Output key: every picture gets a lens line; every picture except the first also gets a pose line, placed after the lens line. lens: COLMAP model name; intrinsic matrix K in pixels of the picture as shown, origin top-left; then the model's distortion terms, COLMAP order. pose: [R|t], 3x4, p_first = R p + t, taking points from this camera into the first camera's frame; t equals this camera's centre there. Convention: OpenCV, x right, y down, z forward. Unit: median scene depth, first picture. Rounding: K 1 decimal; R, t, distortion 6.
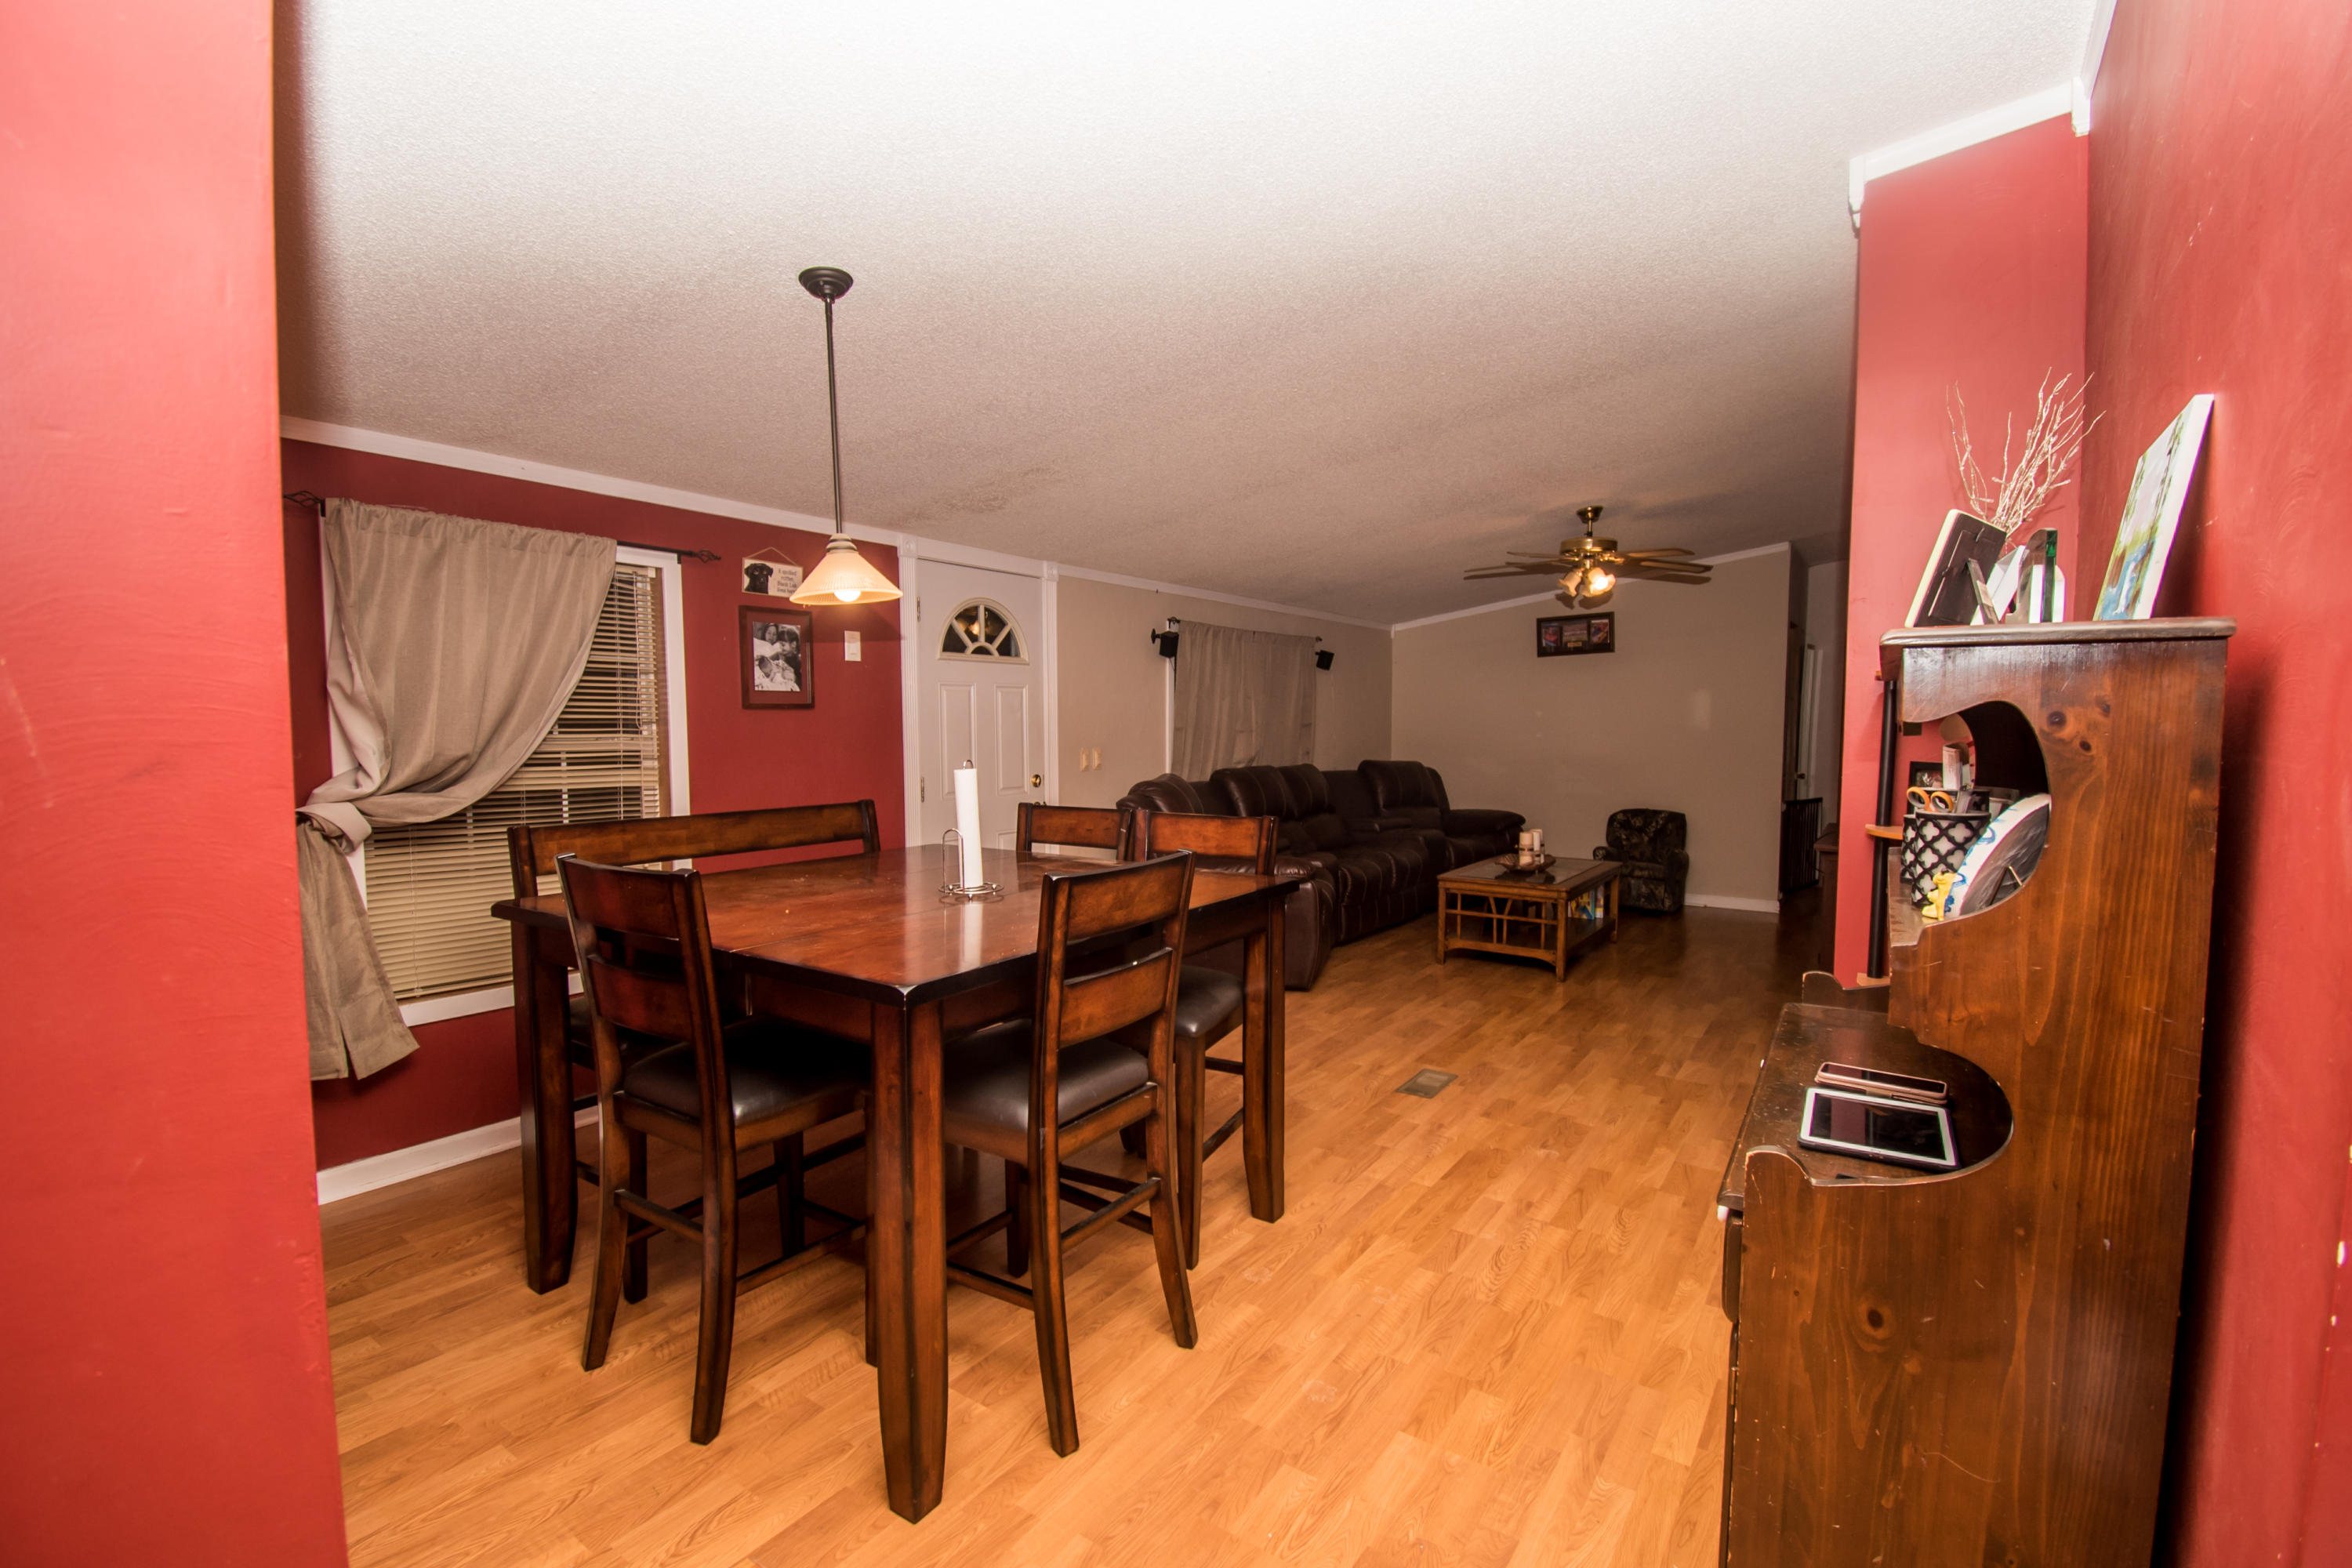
lens RADIAL K [[1043.9, 0, 1175.9], [0, 1043.9, 787.6], [0, 0, 1]] dist [0.012905, -0.019093]
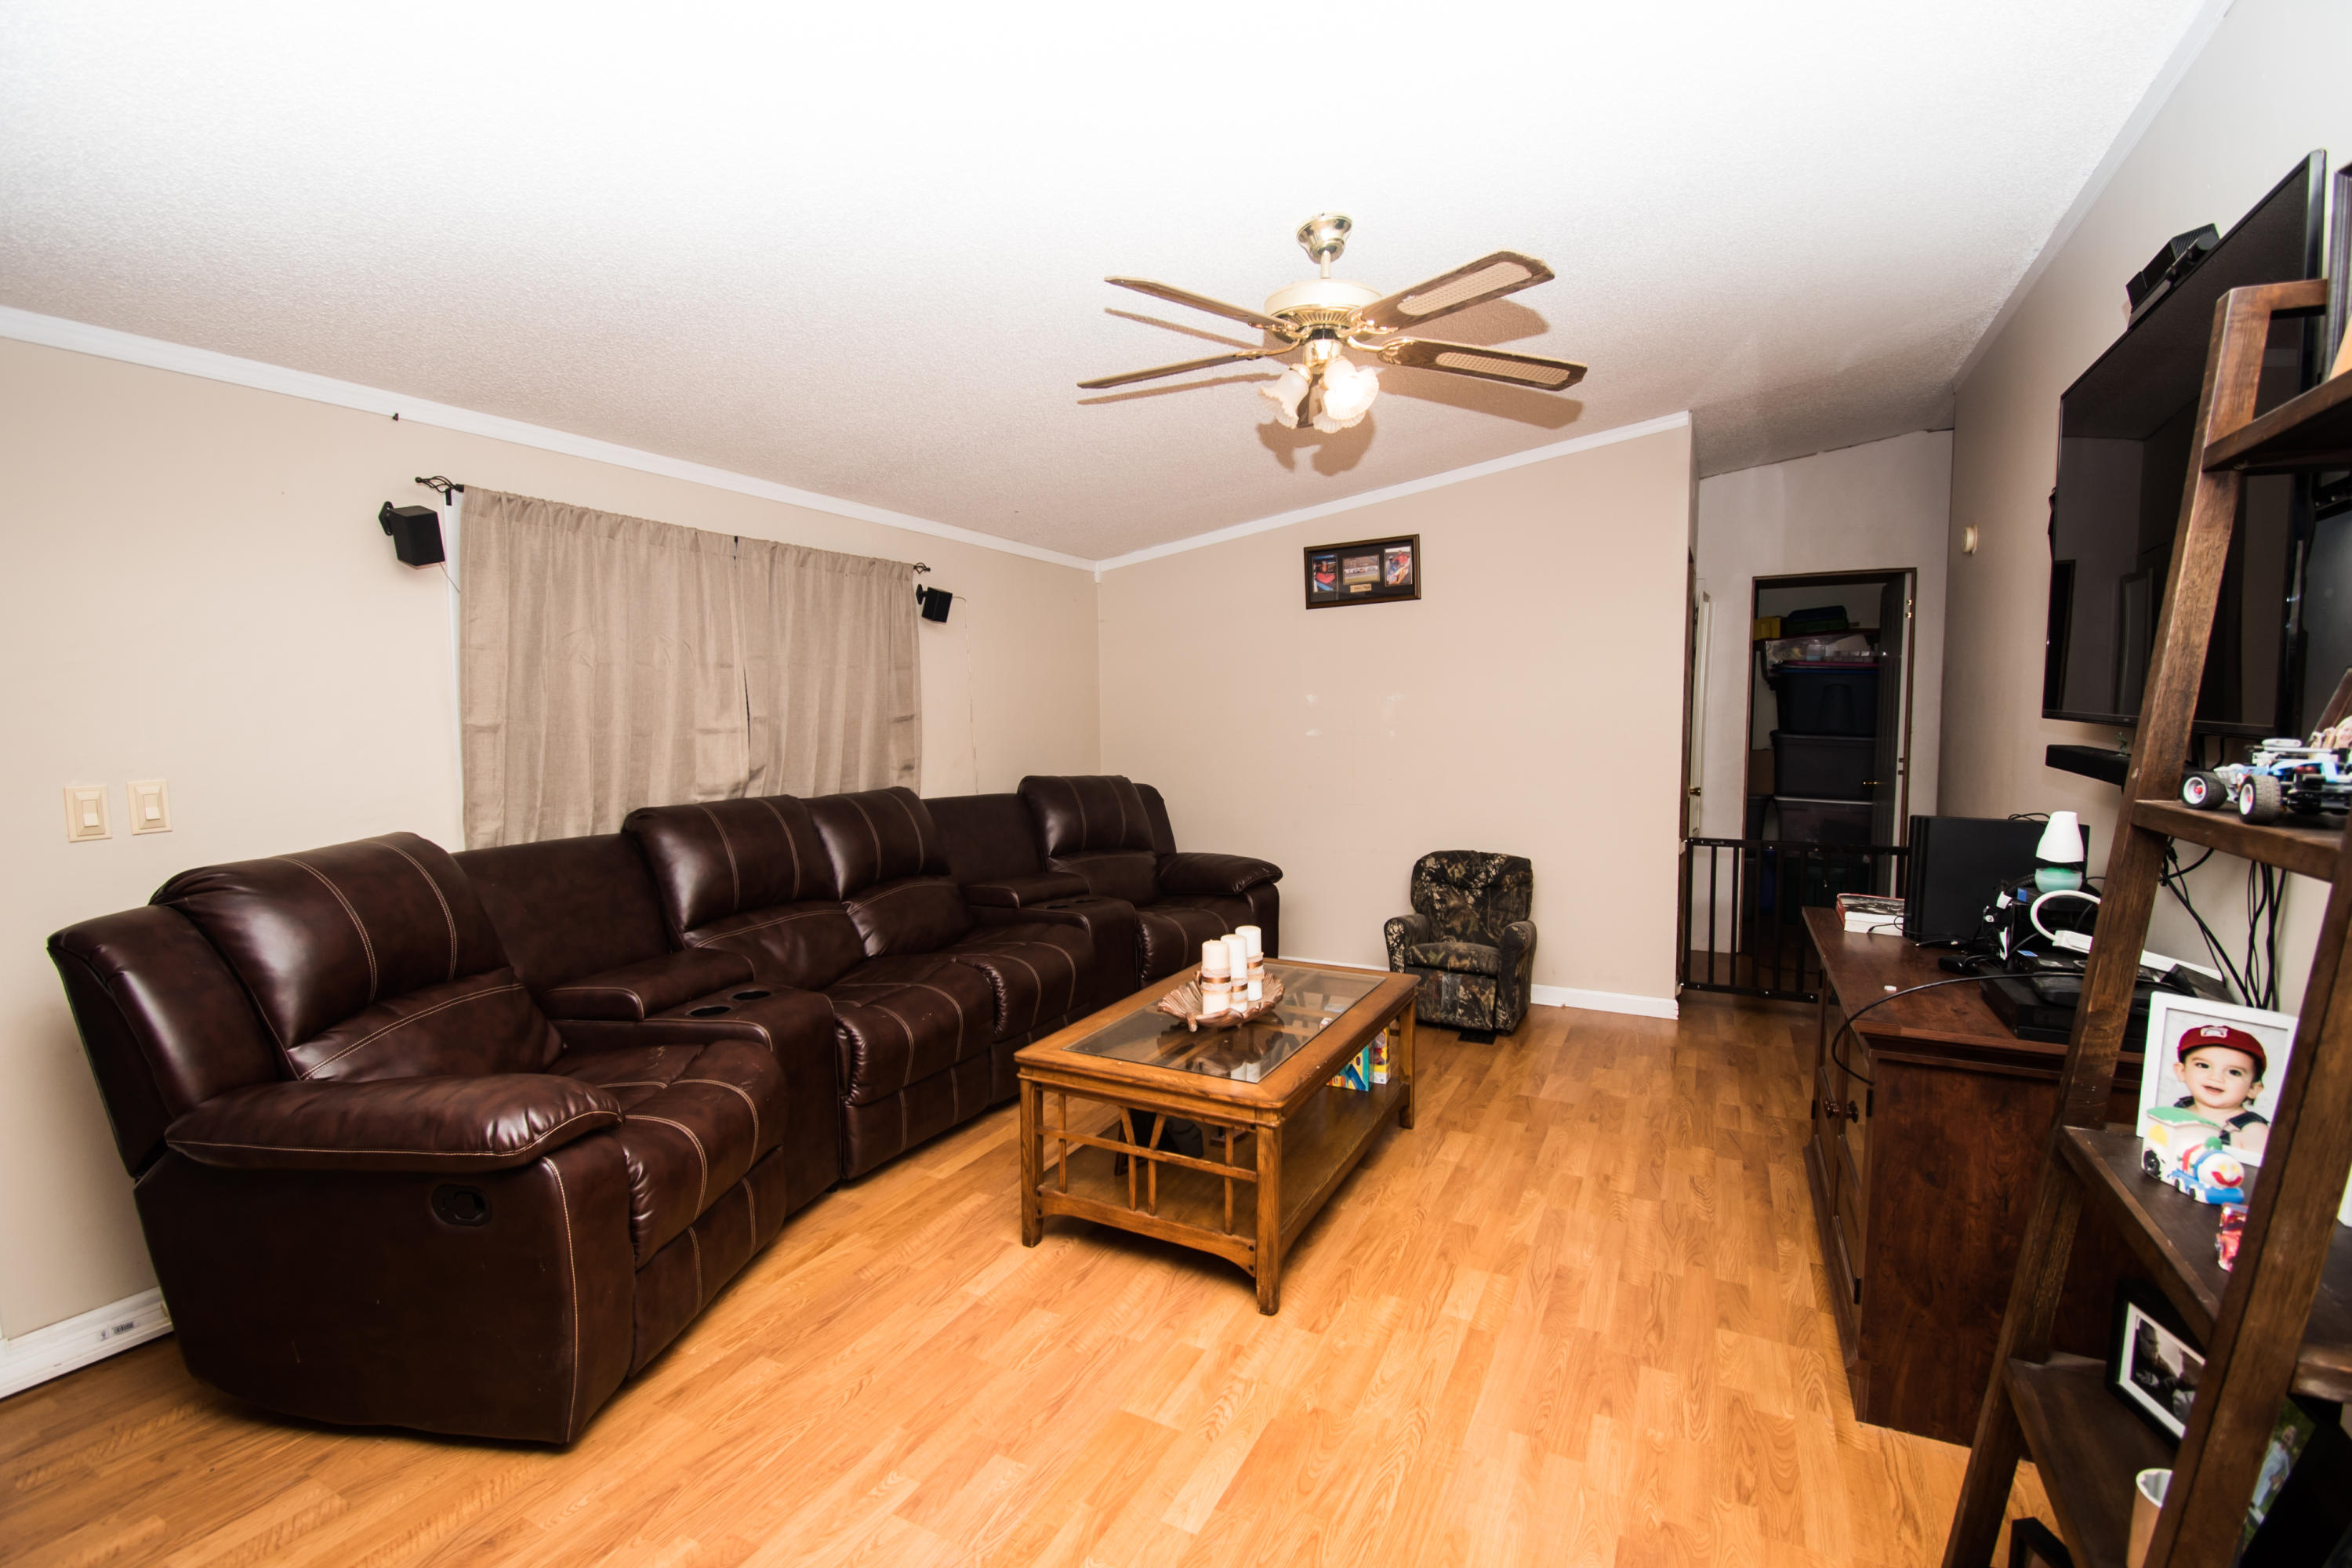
lens RADIAL K [[1043.9, 0, 1163.9], [0, 1043.9, 787.7], [0, 0, 1]] dist [0.012905, -0.019093]
pose [[0.992383, -0.013509, 0.122451, 0.323472], [0.012649, 0.999890, 0.007793, -0.040205], [-0.122543, -0.006185, 0.992444, 0.680017]]
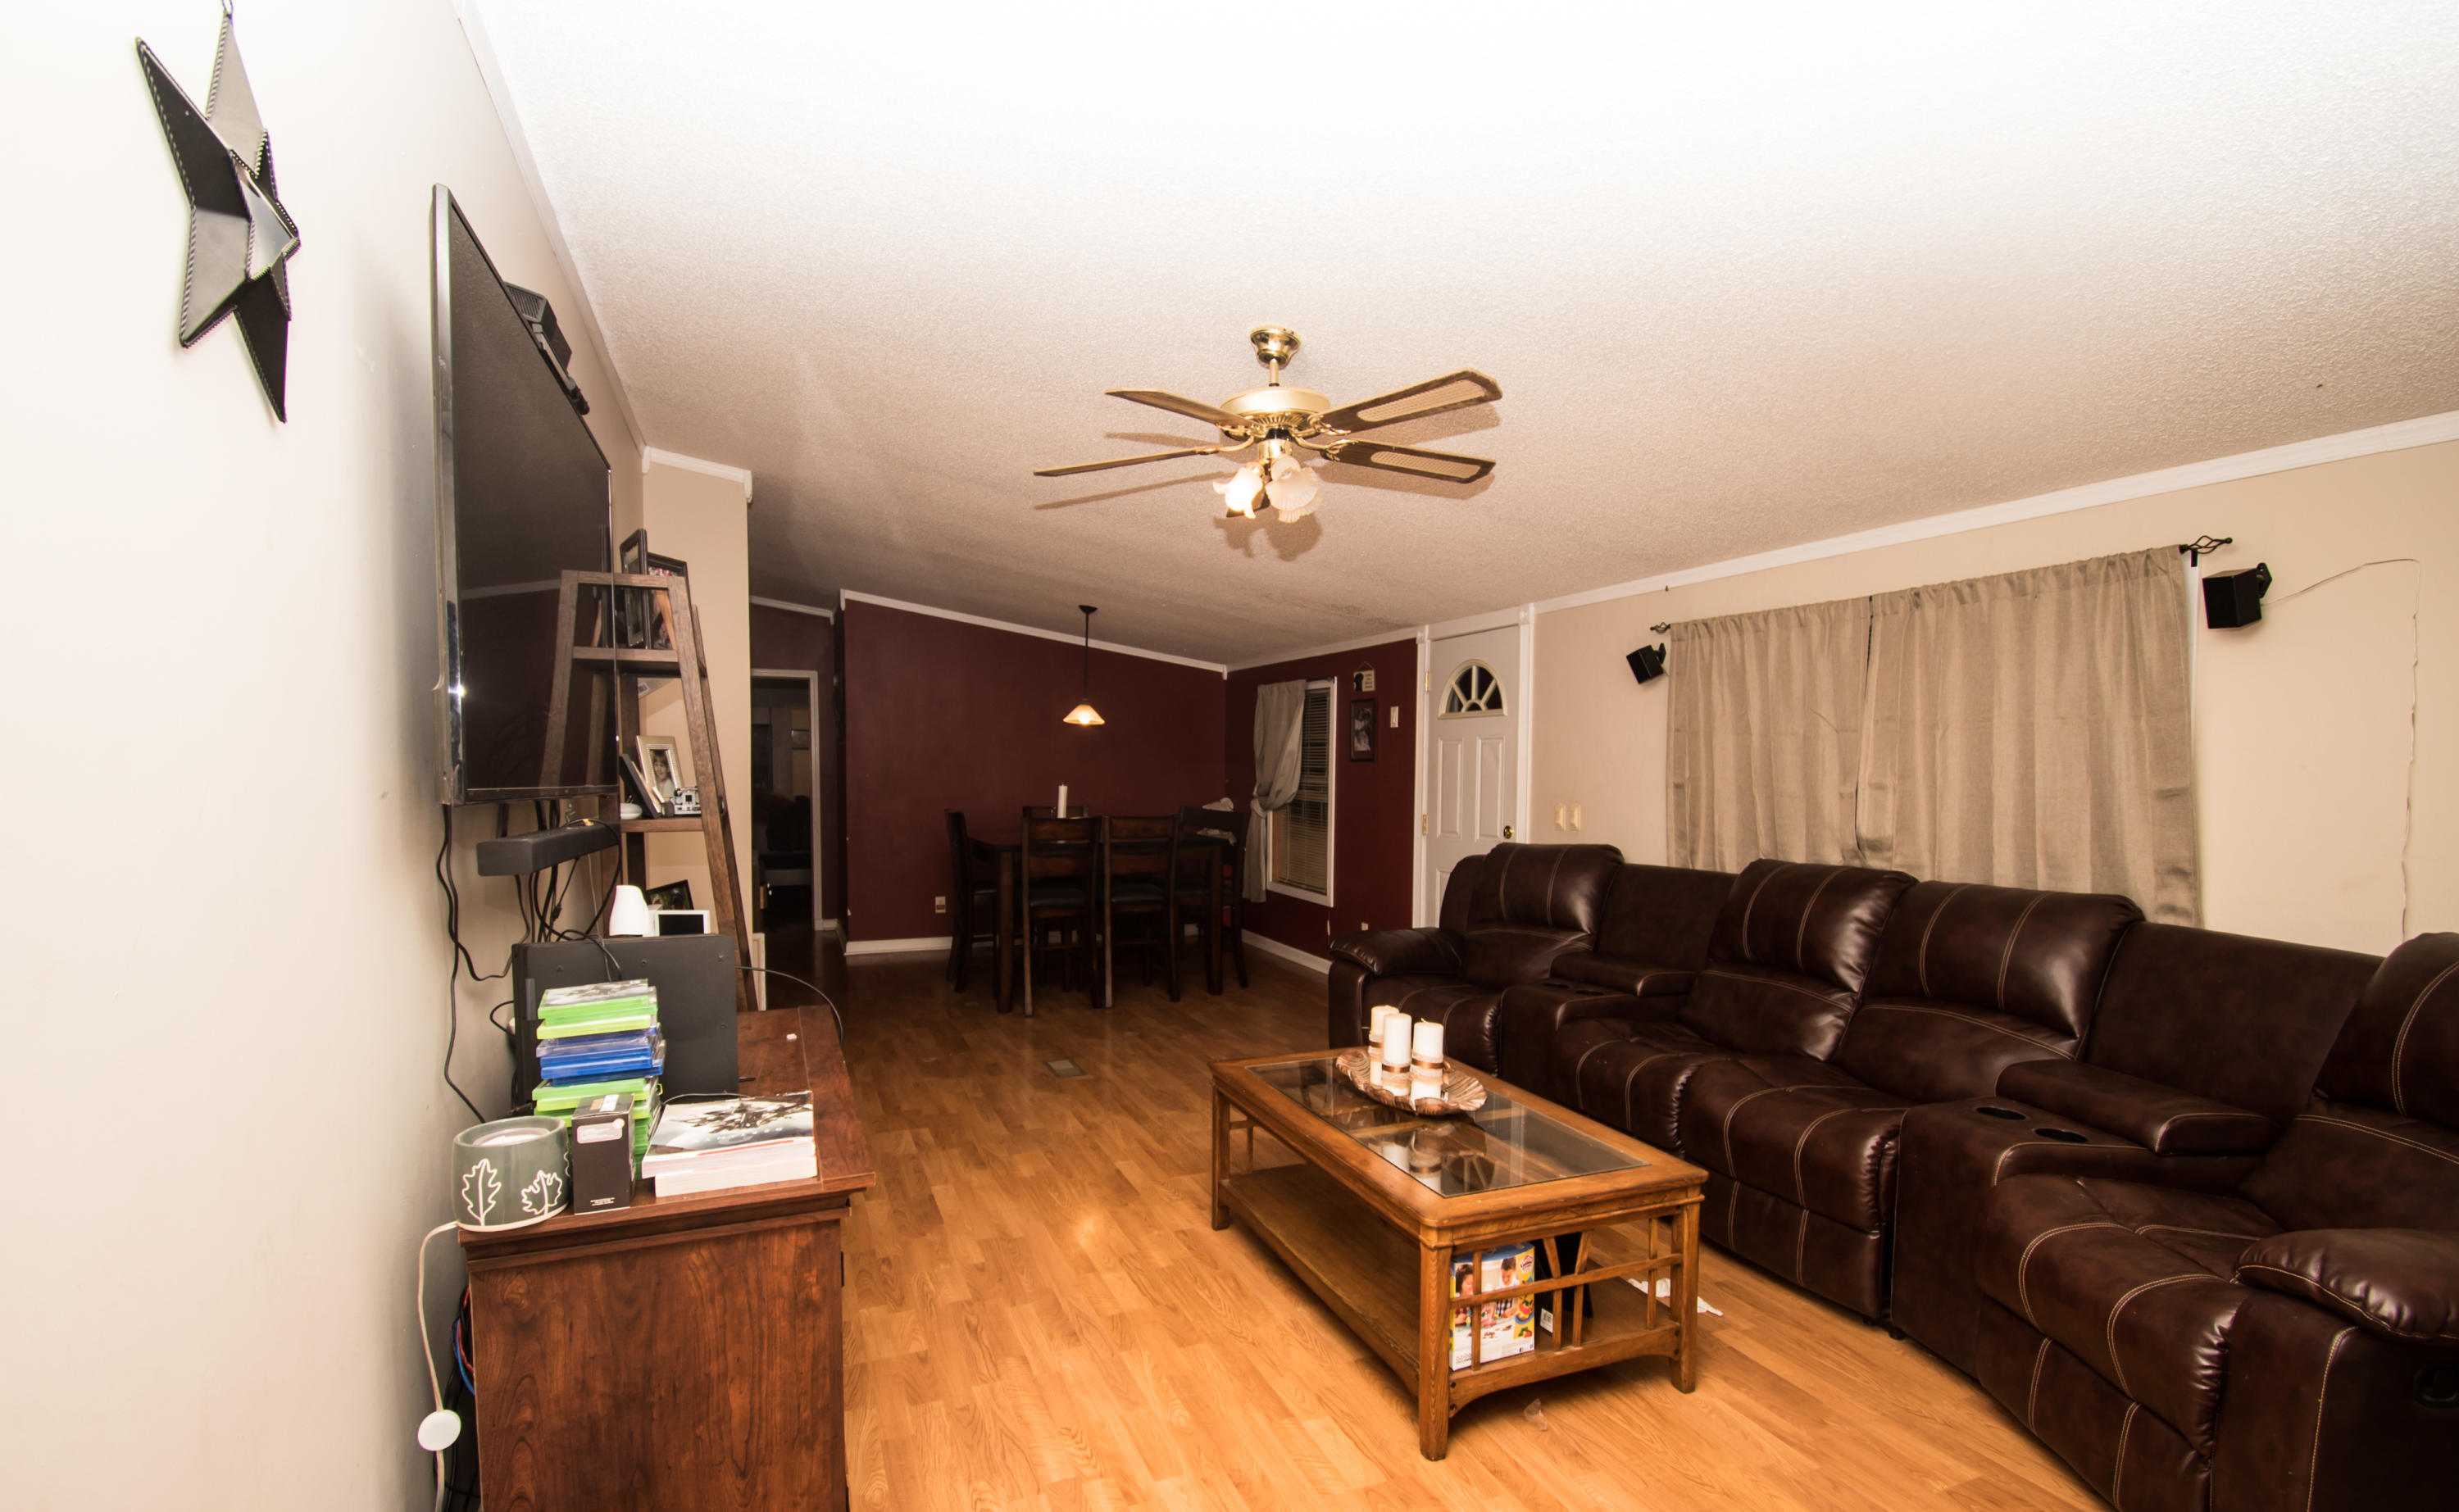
lens RADIAL K [[1110.1, 0, 1236.8], [0, 1110.1, 820.1], [0, 0, 1]] dist [0.004737, -0.000129]
pose [[-0.536494, 0.037587, -0.843067, 1.014437], [-0.062351, 0.994512, 0.084017, -0.102928], [0.841598, 0.097641, -0.531206, 1.533634]]
